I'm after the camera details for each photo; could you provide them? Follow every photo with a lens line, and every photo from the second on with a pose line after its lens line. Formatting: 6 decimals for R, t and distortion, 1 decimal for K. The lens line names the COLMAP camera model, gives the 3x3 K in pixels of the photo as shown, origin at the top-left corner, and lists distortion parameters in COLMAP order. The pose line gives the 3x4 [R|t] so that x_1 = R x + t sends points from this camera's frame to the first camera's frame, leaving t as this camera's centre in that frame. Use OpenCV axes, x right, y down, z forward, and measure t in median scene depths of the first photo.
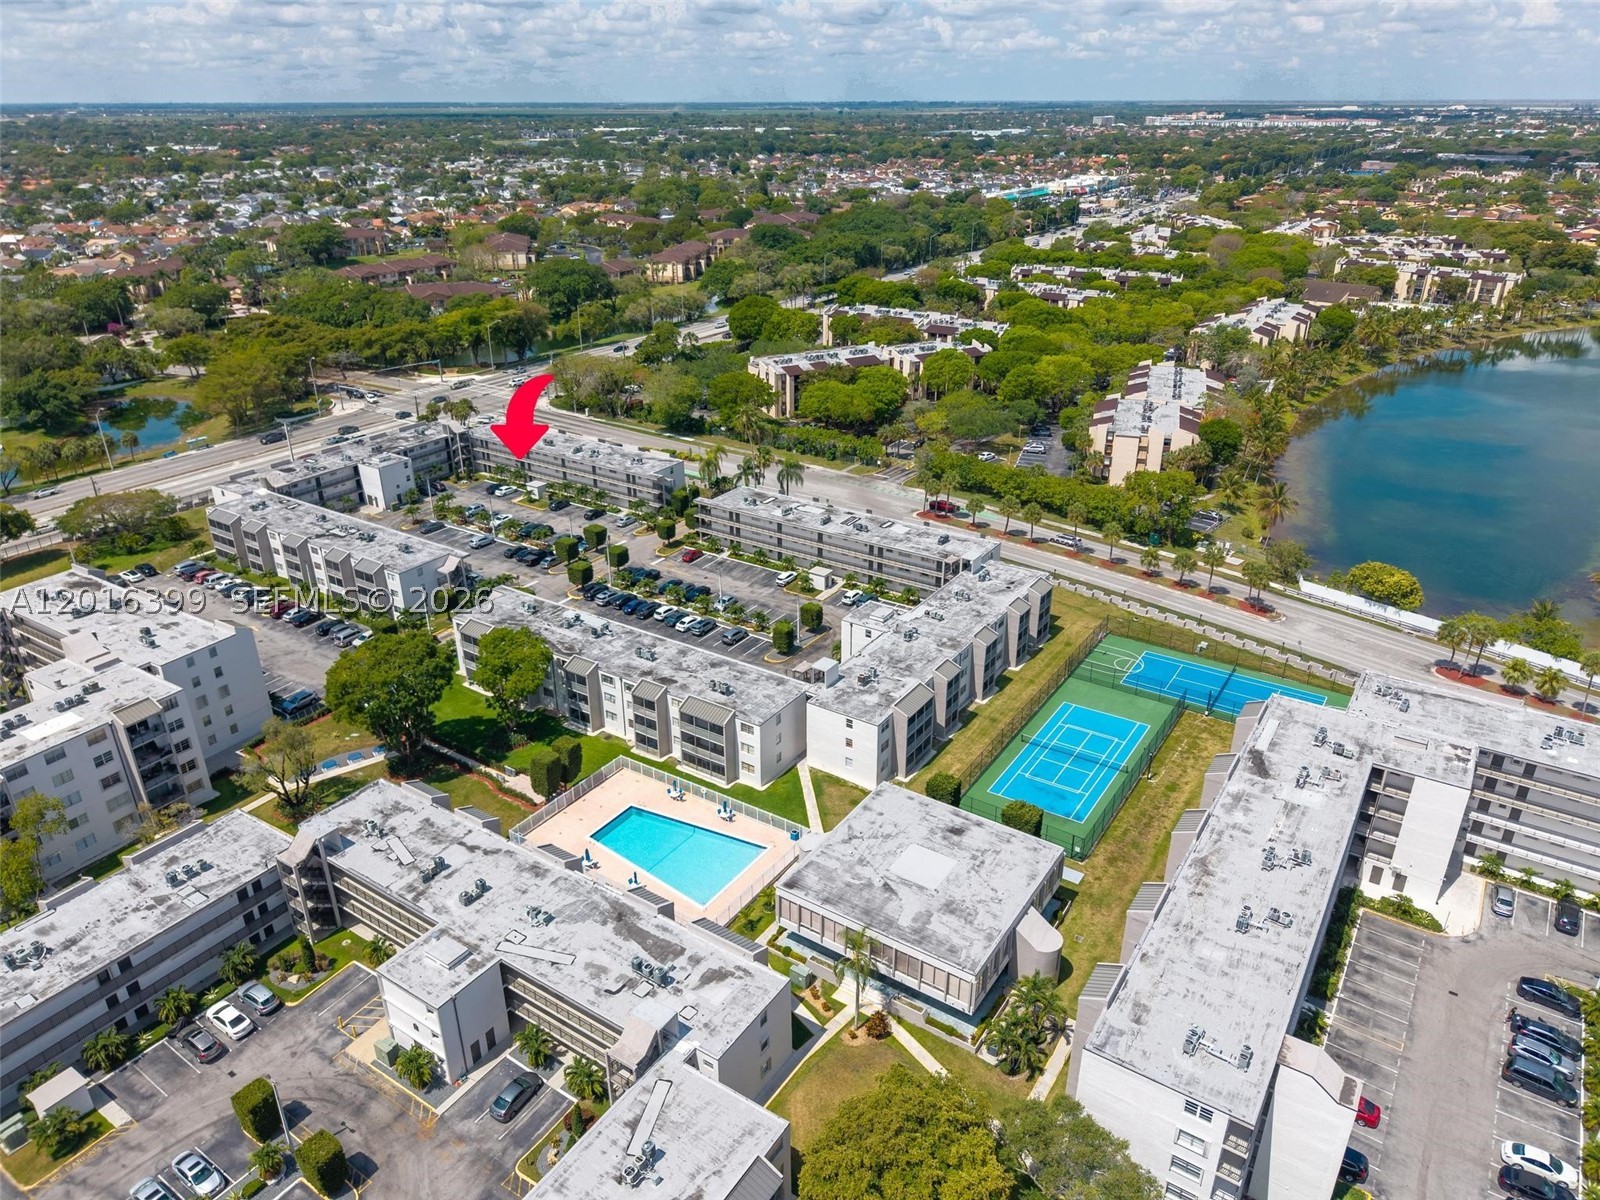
lens RADIAL K [[1076.2, 0, 800.0], [0, 1076.2, 600.0], [0, 0, 1]] dist [0.037315, -0.030545]
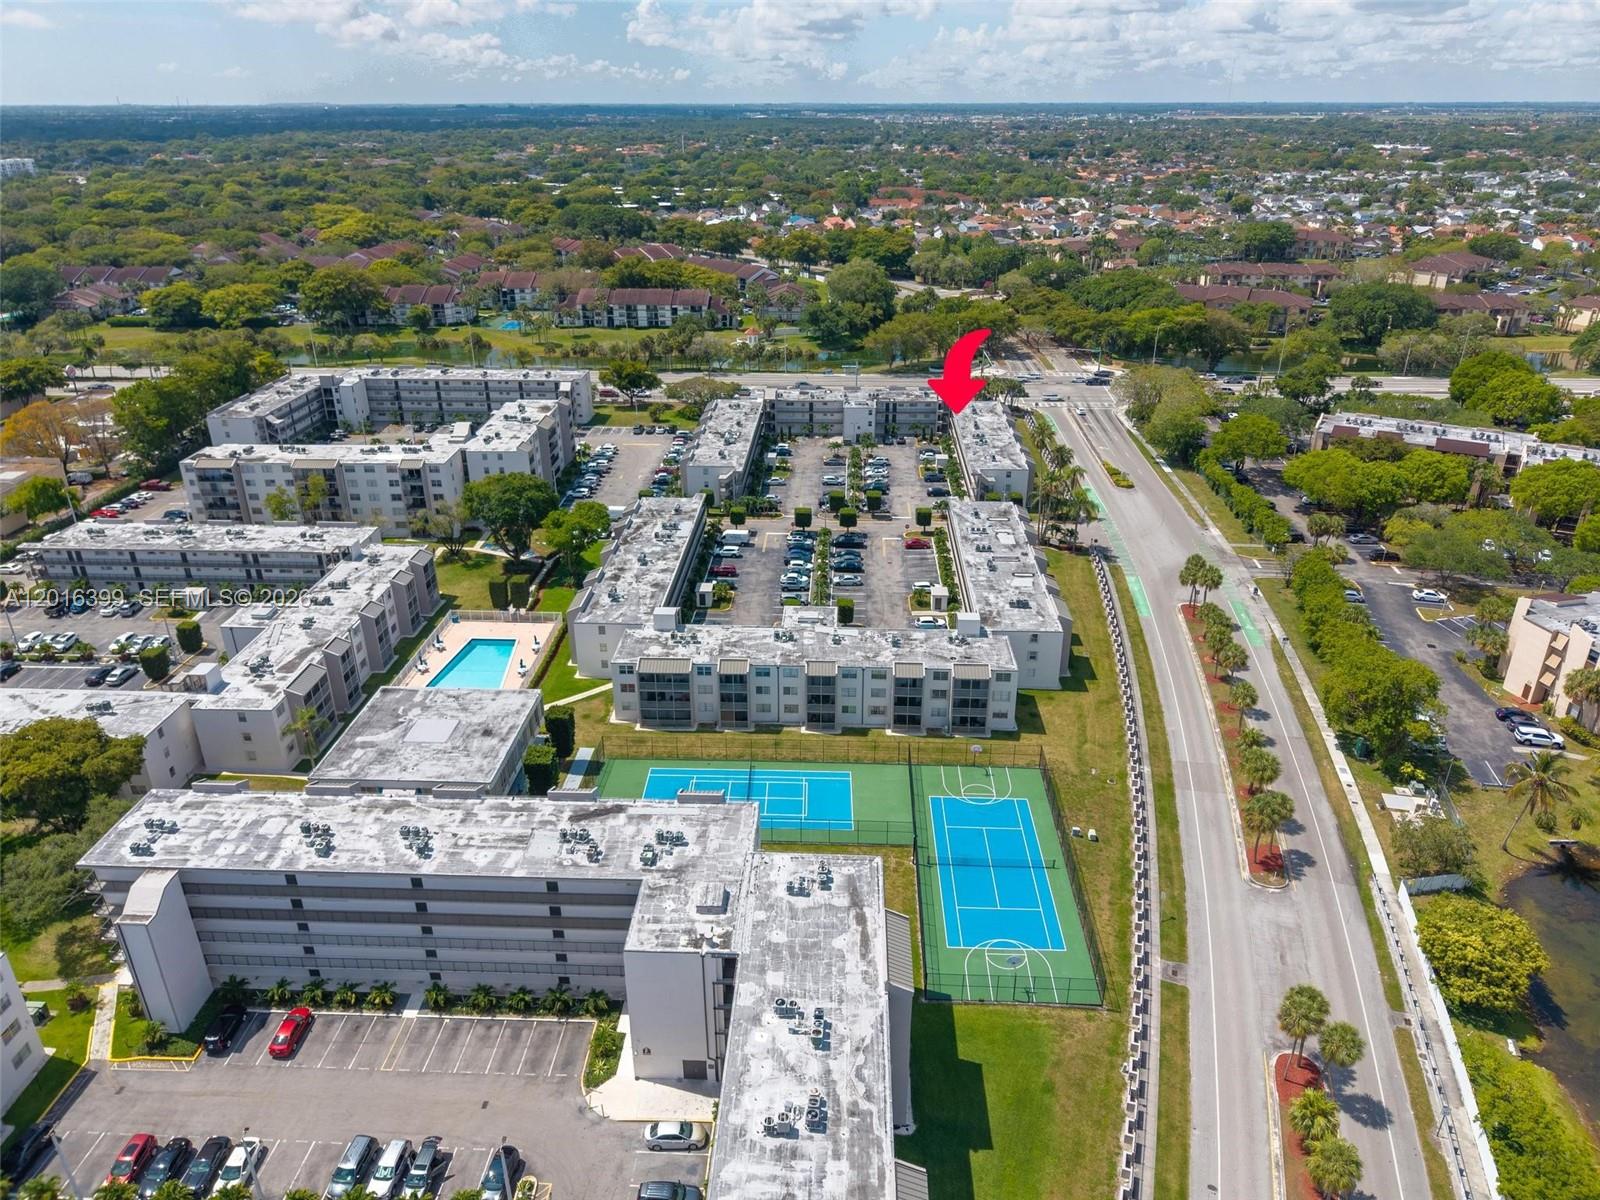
lens RADIAL K [[1085.7, 0, 796.6], [0, 1085.7, 601.4], [0, 0, 1]] dist [0.010236, -0.003520]
pose [[0.510371, 0.363221, -0.779482, 0.629715], [-0.363086, 0.912683, 0.187556, -0.136421], [0.779544, 0.187296, 0.597688, 0.286552]]
